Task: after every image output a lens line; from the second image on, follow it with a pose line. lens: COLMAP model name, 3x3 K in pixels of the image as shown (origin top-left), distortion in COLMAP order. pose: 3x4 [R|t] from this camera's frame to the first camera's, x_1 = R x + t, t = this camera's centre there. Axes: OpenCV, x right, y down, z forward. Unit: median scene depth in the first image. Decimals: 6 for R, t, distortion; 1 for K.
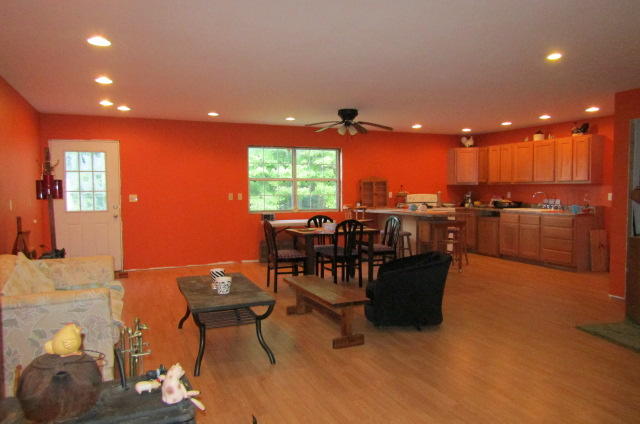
lens RADIAL K [[450.7, 0, 319.6], [0, 450.7, 219.0], [0, 0, 1]] dist [-0.012995, 0.003629]
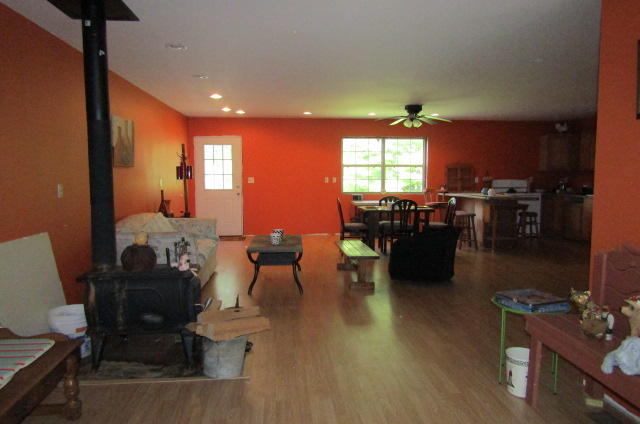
lens RADIAL K [[450.7, 0, 319.6], [0, 450.7, 219.0], [0, 0, 1]] dist [-0.012995, 0.003629]
pose [[0.948085, 0.037183, -0.315834, 0.185914], [-0.027360, 0.998996, 0.035479, 0.013714], [0.316837, -0.024996, 0.948151, -0.164639]]
